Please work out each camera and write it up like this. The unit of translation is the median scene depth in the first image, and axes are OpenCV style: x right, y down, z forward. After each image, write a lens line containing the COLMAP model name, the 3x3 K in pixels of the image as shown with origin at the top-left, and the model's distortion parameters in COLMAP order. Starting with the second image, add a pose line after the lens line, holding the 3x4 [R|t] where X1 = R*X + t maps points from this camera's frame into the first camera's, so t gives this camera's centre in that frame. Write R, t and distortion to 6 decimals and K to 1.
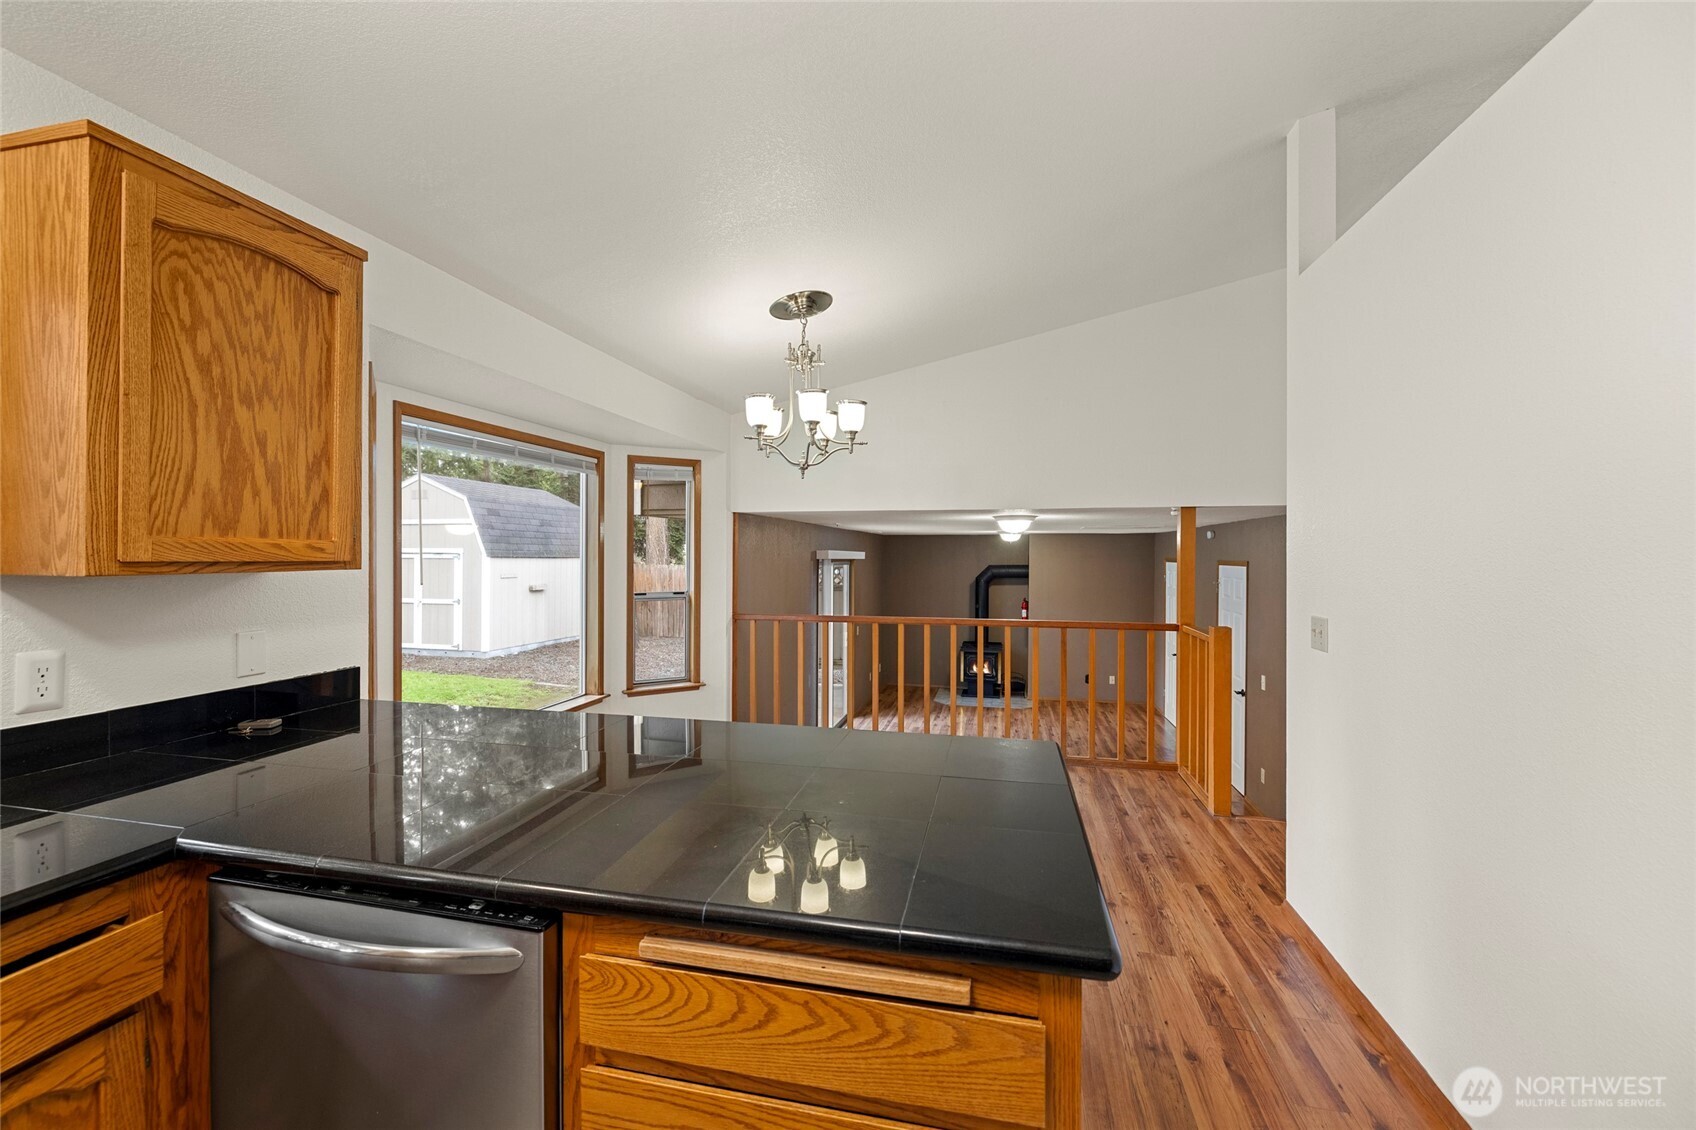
lens RADIAL K [[707.3, 0, 838.2], [0, 707.3, 556.6], [0, 0, 1]] dist [-0.000128, -0.000122]
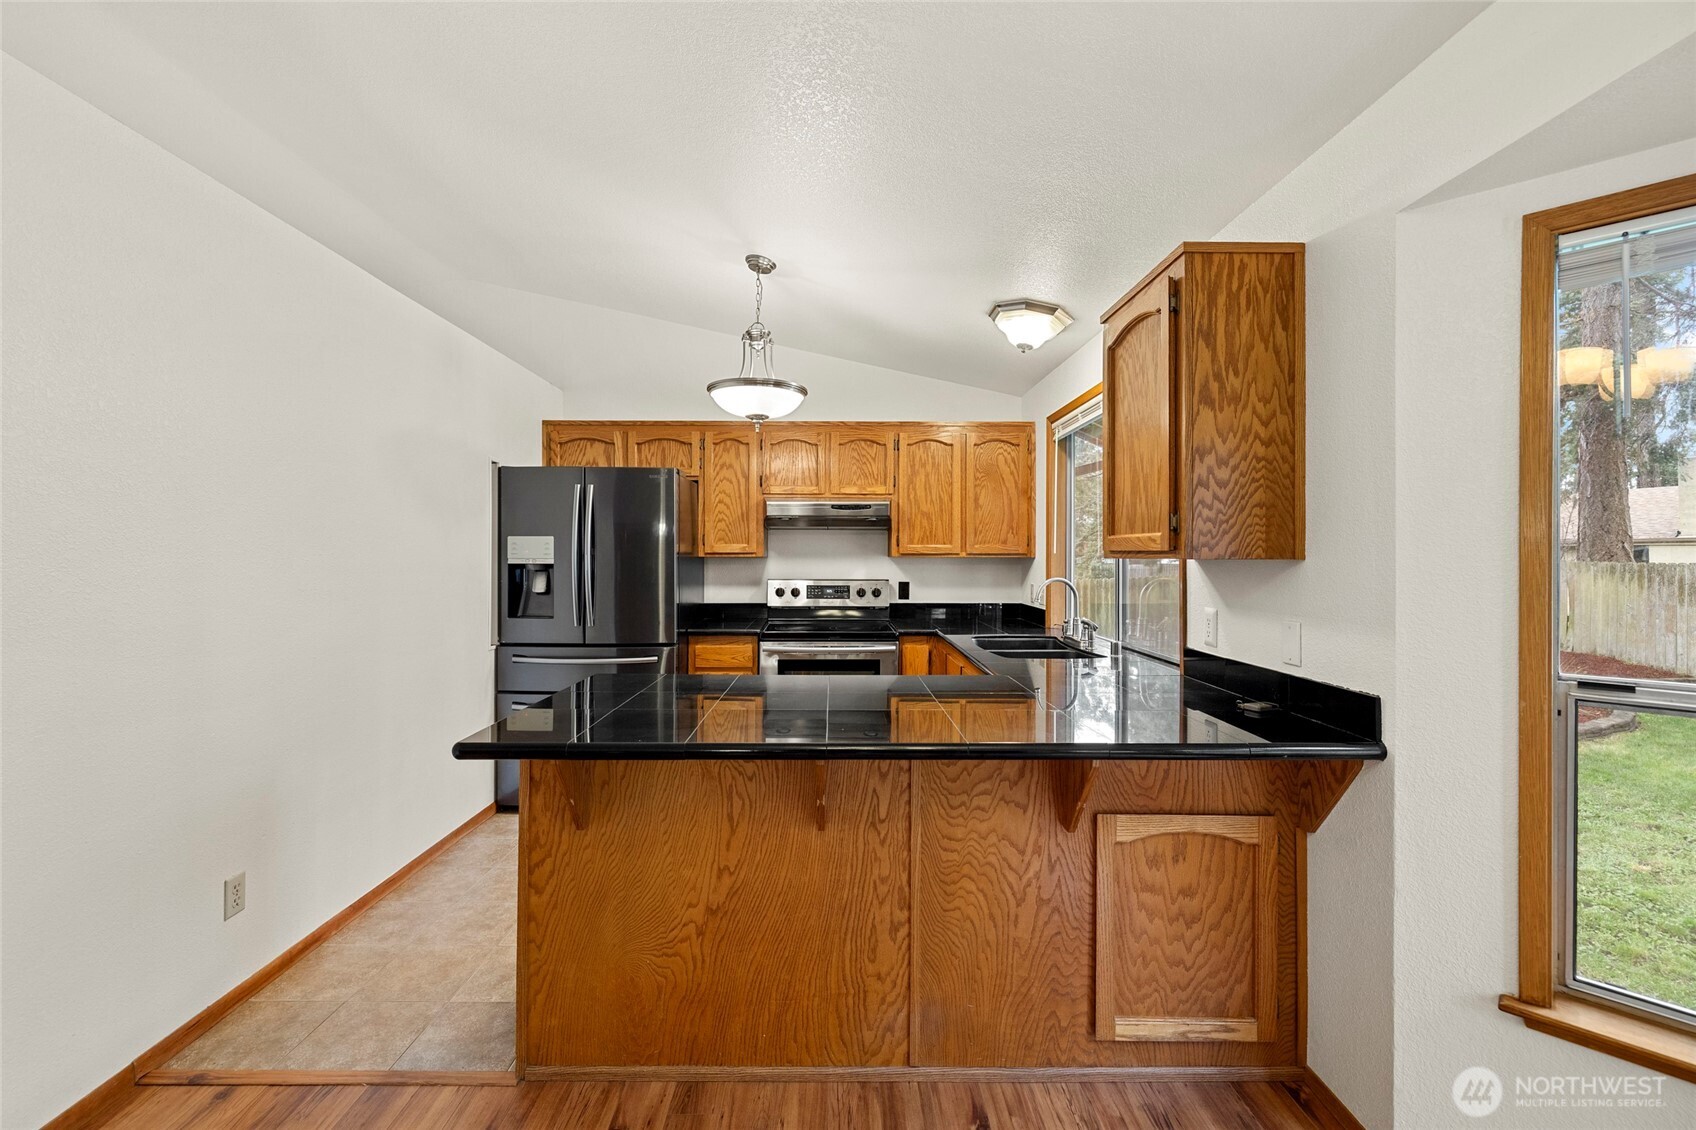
lens RADIAL K [[711.0, 0, 841.4], [0, 711.0, 550.3], [0, 0, 1]] dist [0.000401, 0.000160]
pose [[-0.971399, -0.007772, -0.237326, 0.037704], [-0.007277, 0.999969, -0.002963, 0.011105], [0.237342, -0.001151, -0.971425, 1.759637]]
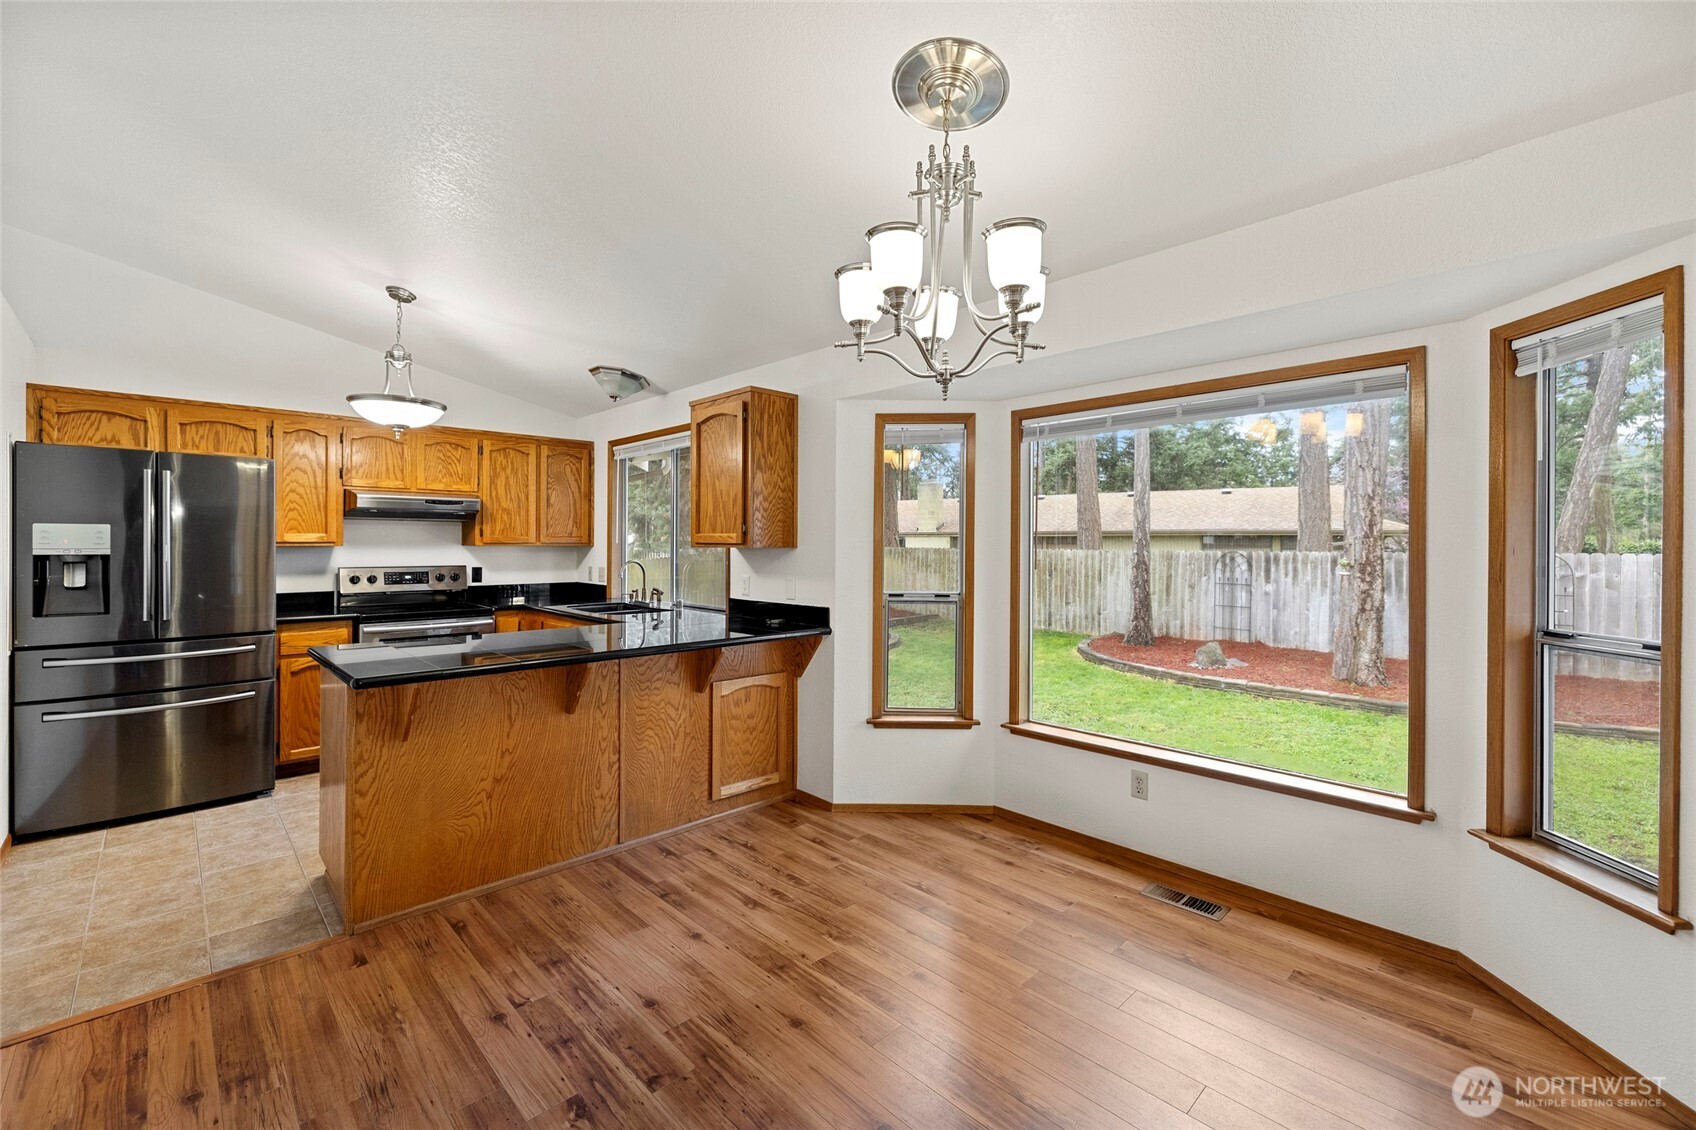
lens RADIAL K [[710.1, 0, 835.3], [0, 710.1, 545.2], [0, 0, 1]] dist [-0.000978, -0.000197]
pose [[-0.548395, -0.003204, -0.836213, 0.802852], [-0.009364, 0.999953, 0.002310, 0.003886], [0.836167, 0.009097, -0.548400, 2.154224]]
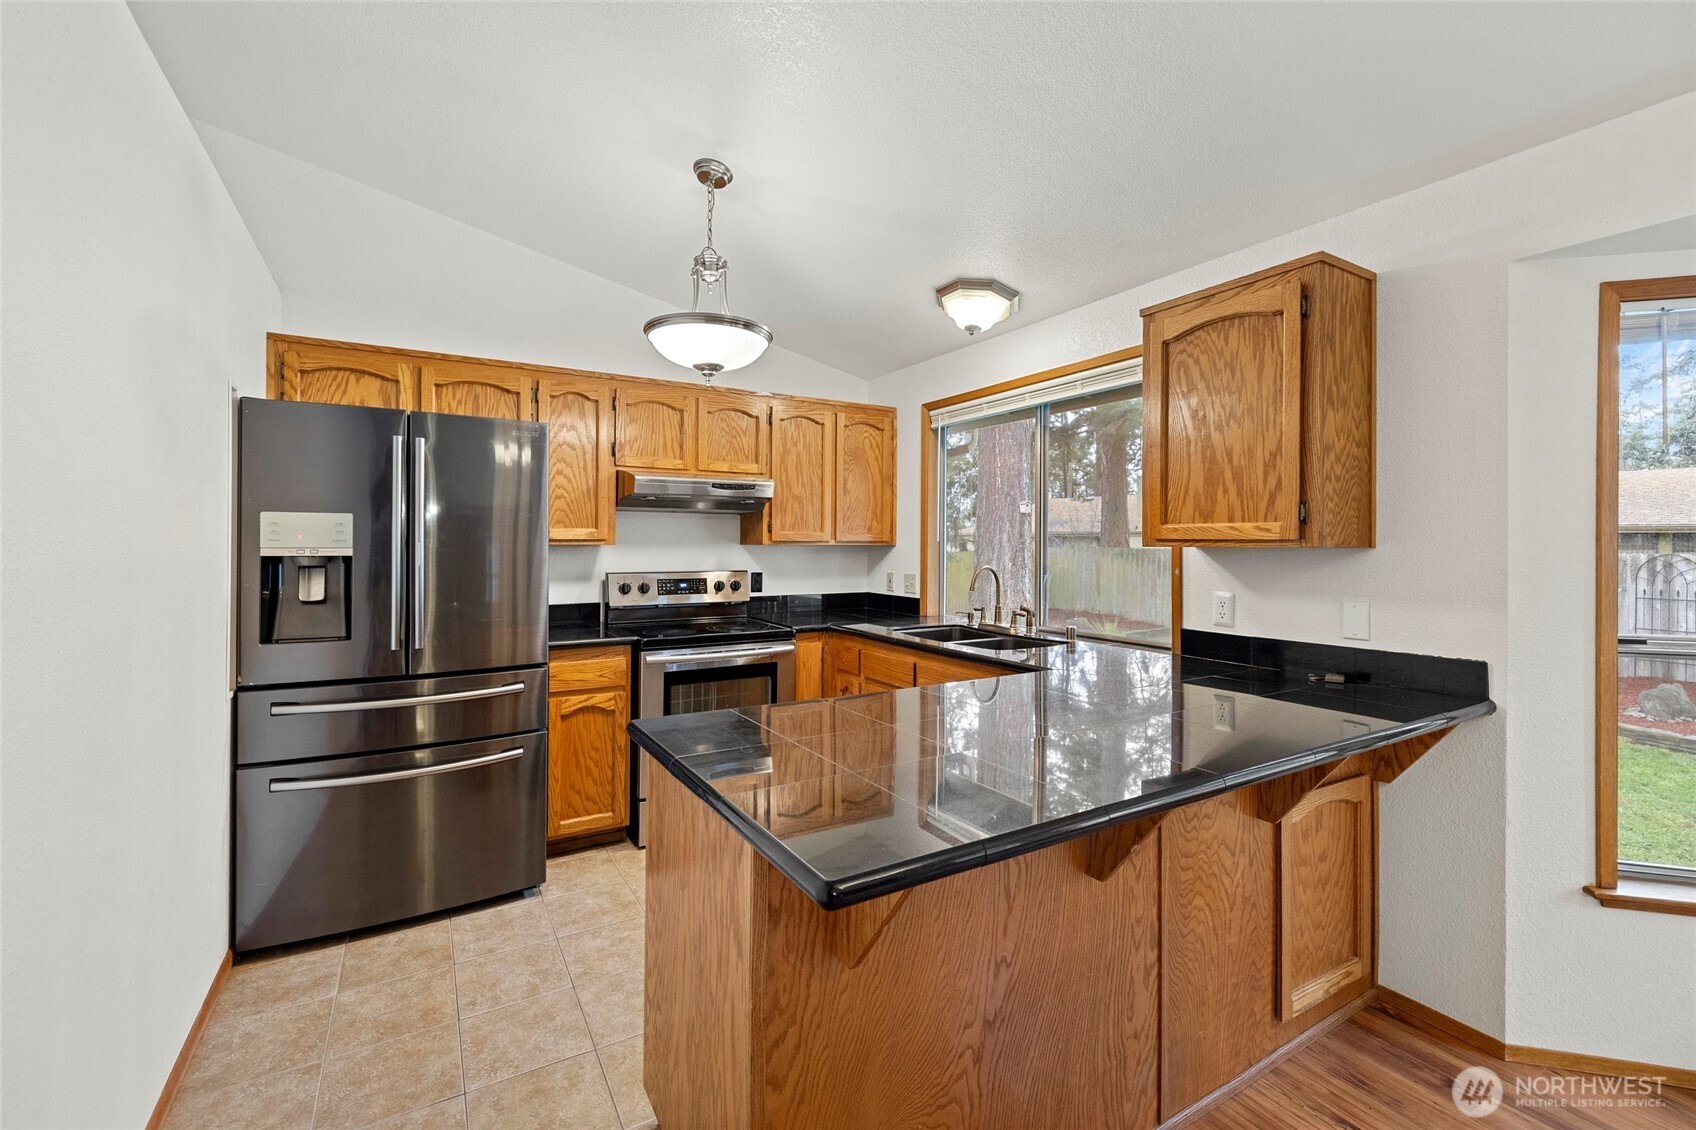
lens RADIAL K [[713.0, 0, 834.8], [0, 713.0, 540.0], [0, 0, 1]] dist [0.000088, -0.000058]
pose [[-0.724026, -0.009362, -0.689709, 0.574888], [-0.009291, 0.999950, -0.003820, 0.016475], [0.689710, 0.003642, -0.724077, 1.203351]]
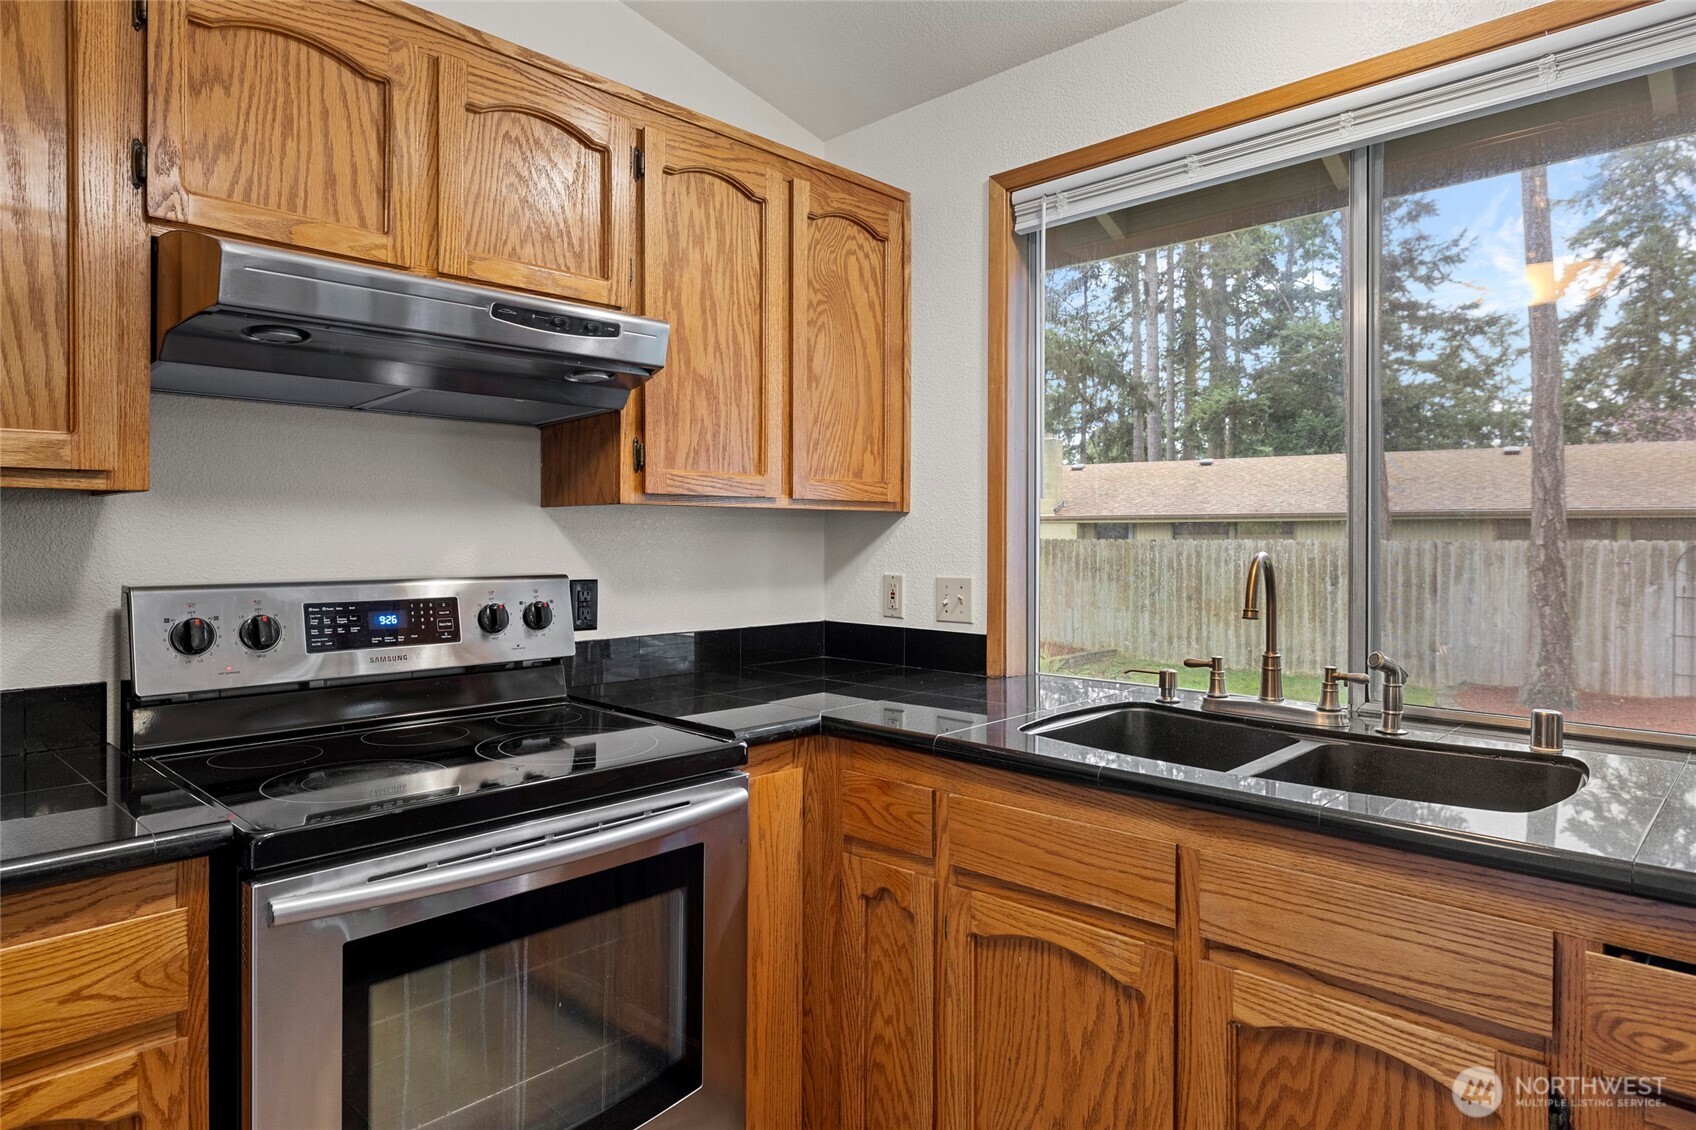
lens RADIAL K [[995.5, 0, 836.9], [0, 995.5, 543.1], [0, 0, 1]] dist [-0.002008, -0.000787]
pose [[-0.518620, 0.000514, -0.855005, 0.106288], [-0.005826, 0.999974, 0.004135, 0.058713], [0.854985, 0.007126, -0.518603, 0.346819]]
